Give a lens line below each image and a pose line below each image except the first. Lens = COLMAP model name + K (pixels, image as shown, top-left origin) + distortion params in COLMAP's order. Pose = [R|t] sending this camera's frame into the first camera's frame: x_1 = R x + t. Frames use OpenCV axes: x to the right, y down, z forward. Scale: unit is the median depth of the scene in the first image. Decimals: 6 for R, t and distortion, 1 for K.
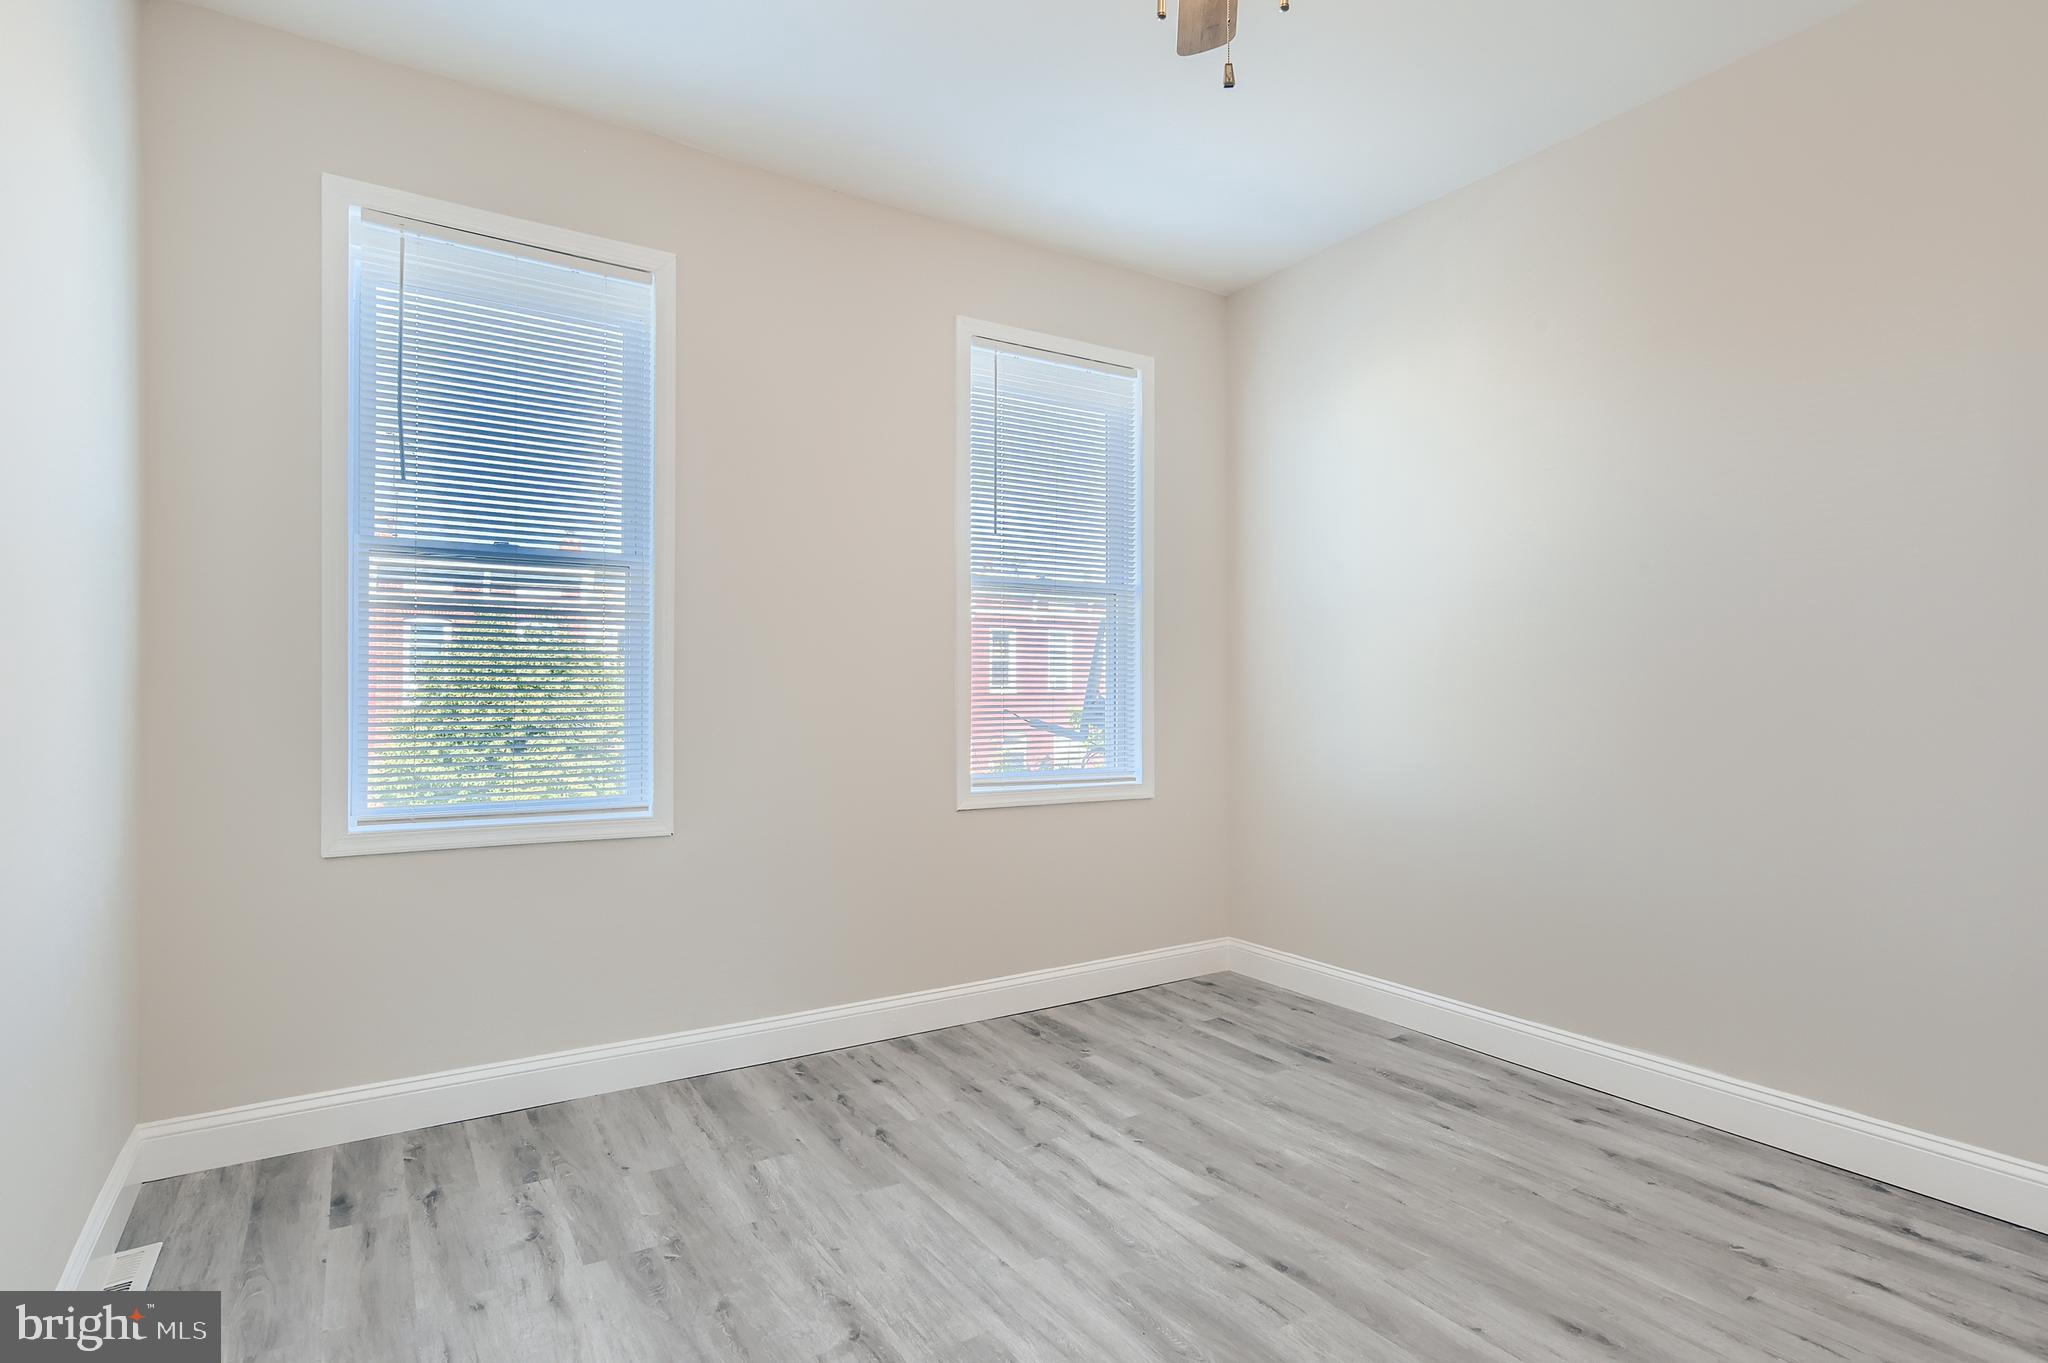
lens RADIAL K [[1058.6, 0, 1029.4], [0, 1058.6, 687.1], [0, 0, 1]] dist [0.003773, 0.000984]
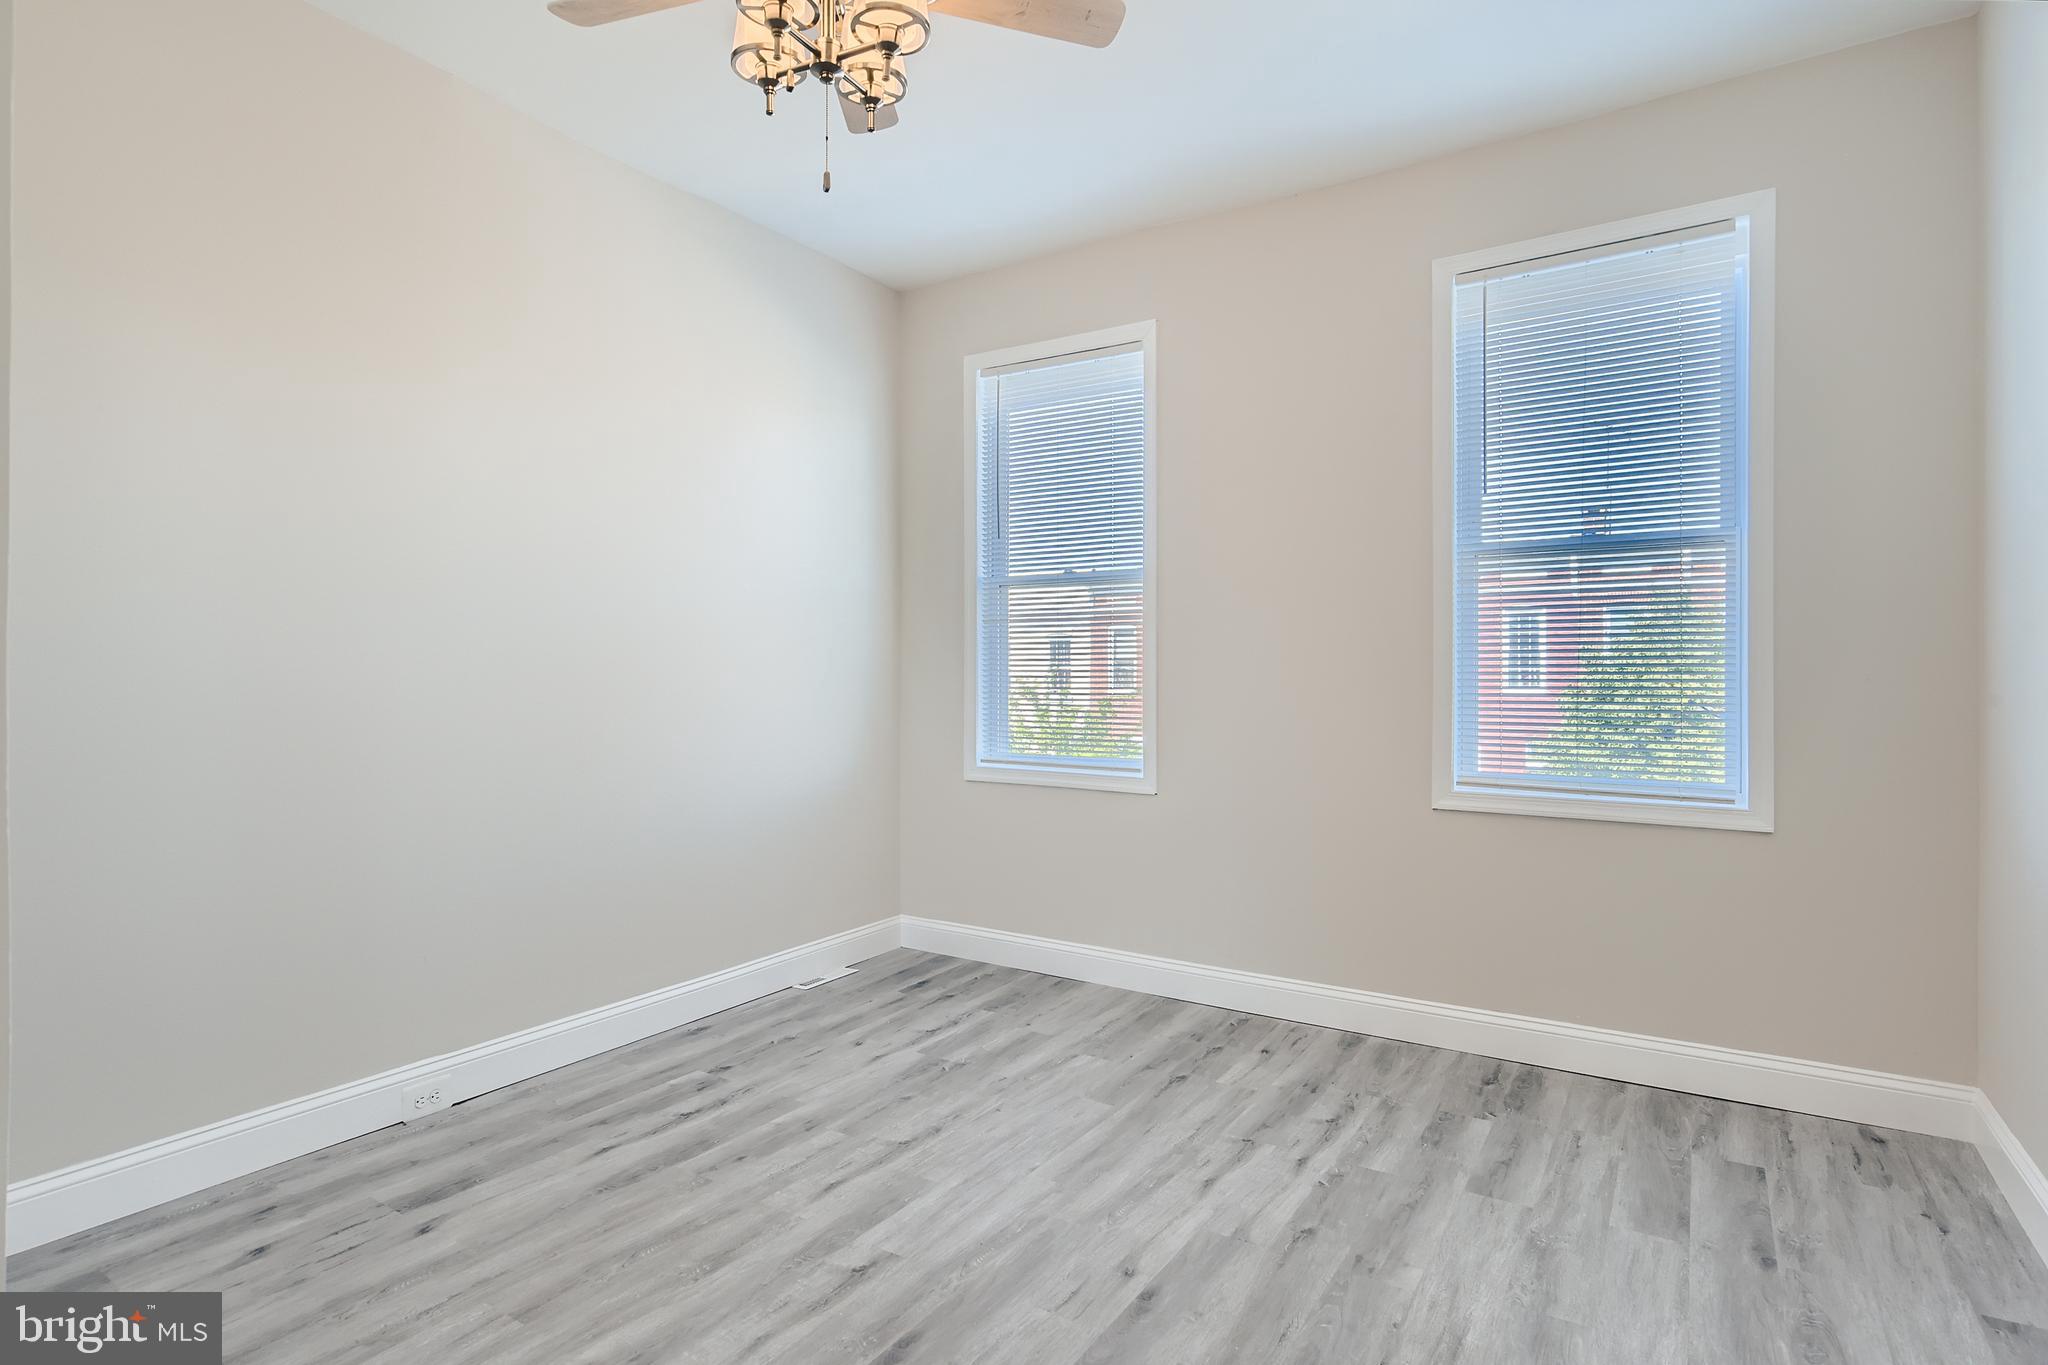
lens RADIAL K [[1026.8, 0, 1024.0], [0, 1026.8, 682.5], [0, 0, 1]] dist [0.002126, 0.000851]
pose [[0.409096, 0.003181, -0.912486, 0.731558], [0.006133, 0.999962, 0.006236, -0.009051], [0.912471, -0.008148, 0.409061, 0.370735]]
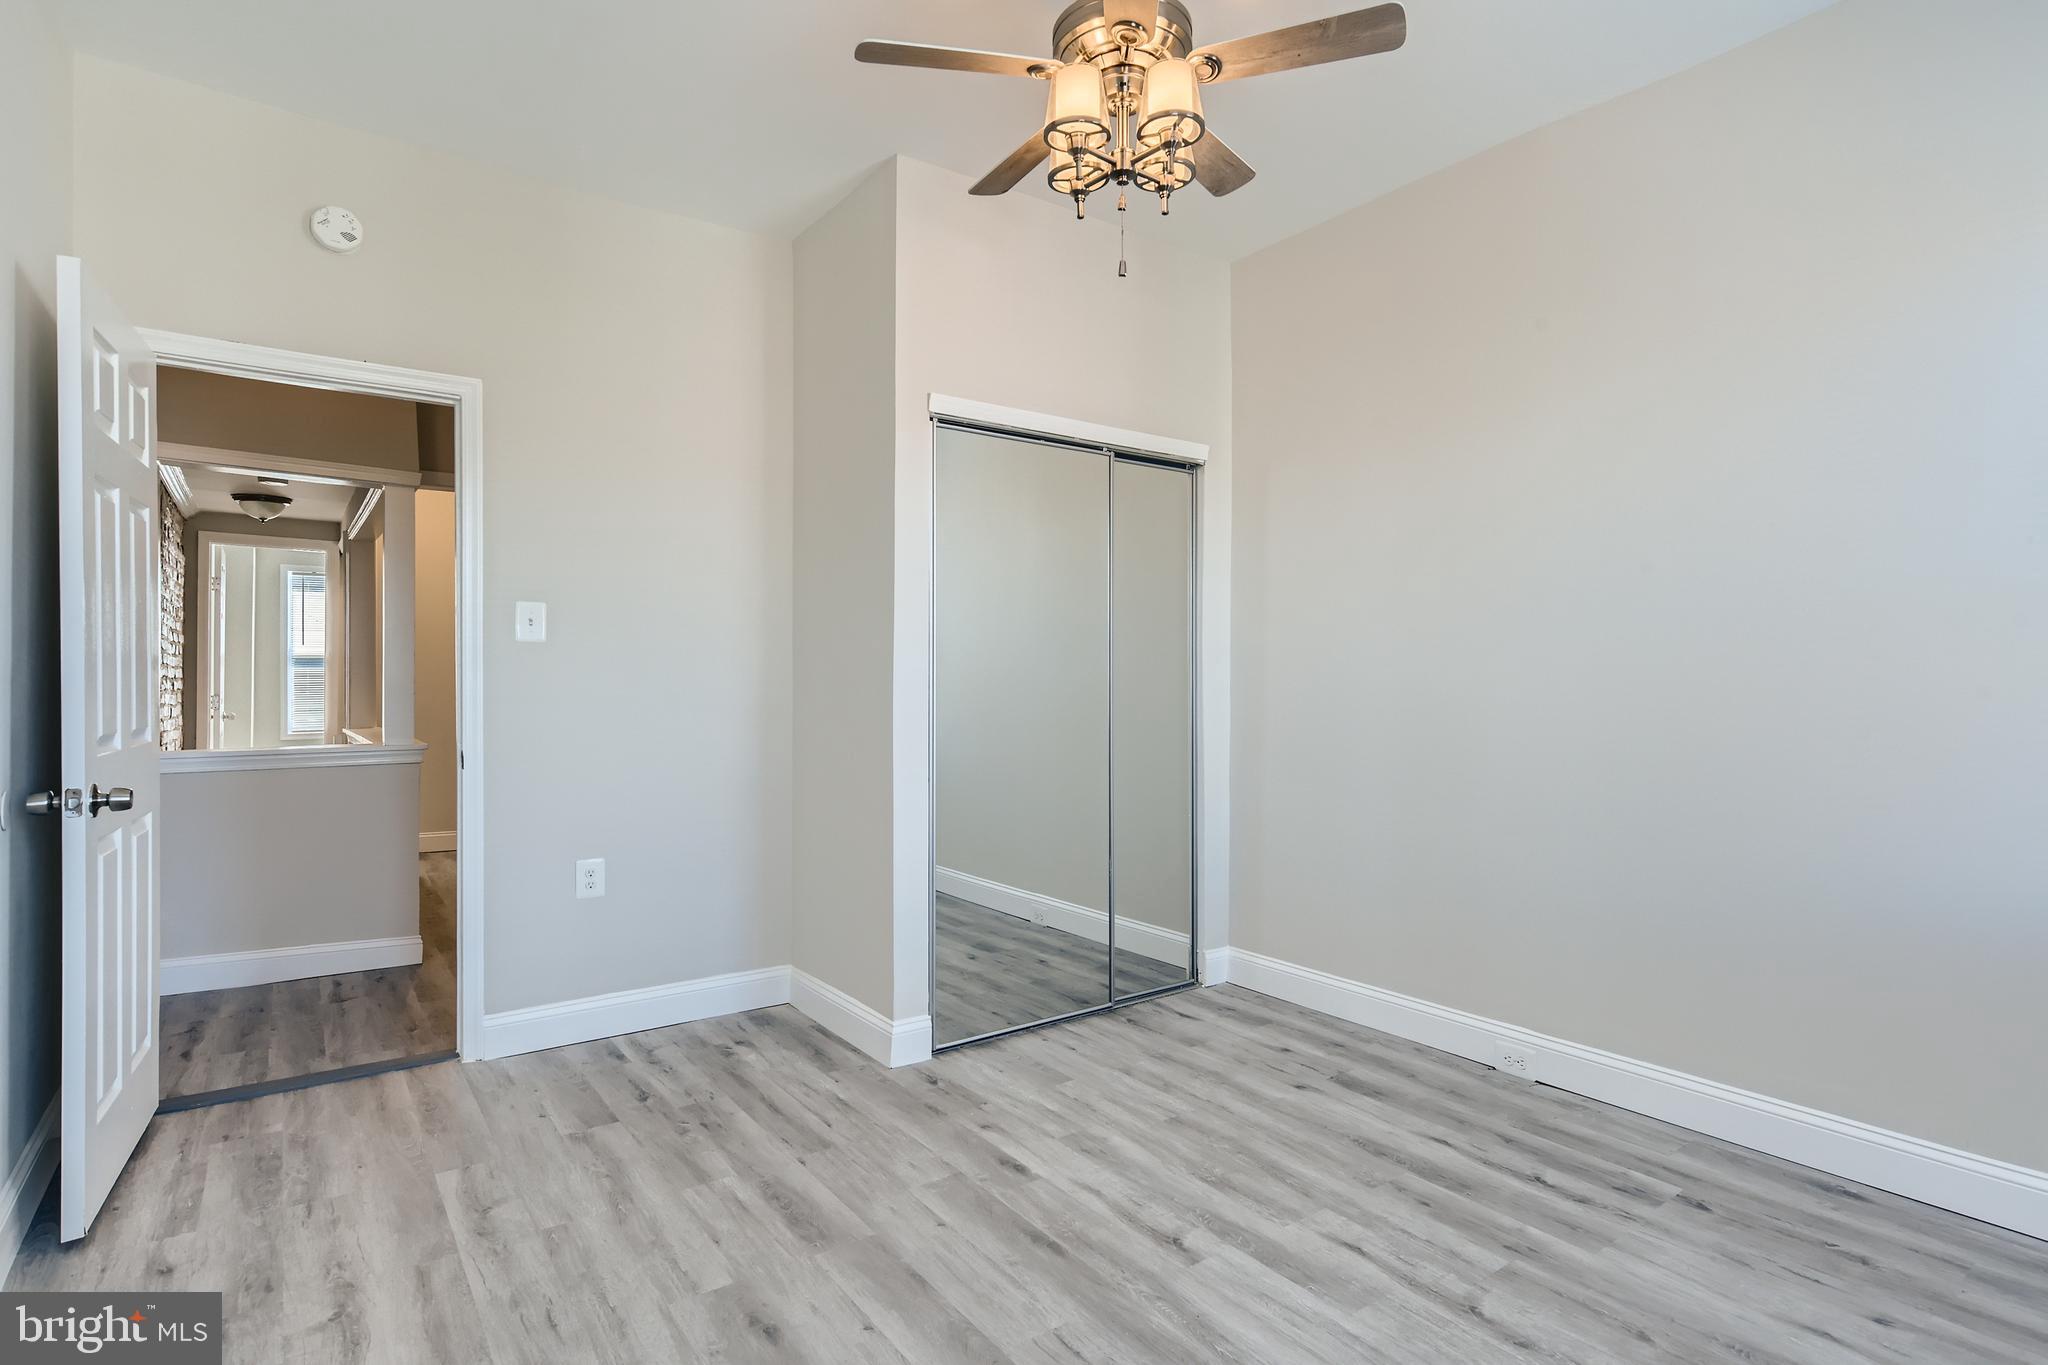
lens RADIAL K [[1050.6, 0, 1022.7], [0, 1050.6, 694.8], [0, 0, 1]] dist [0.003320, 0.002018]
pose [[-0.998785, -0.003310, -0.049168, 0.208892], [-0.003493, 0.999987, 0.003632, 0.003856], [0.049156, 0.003799, -0.998784, 1.266384]]
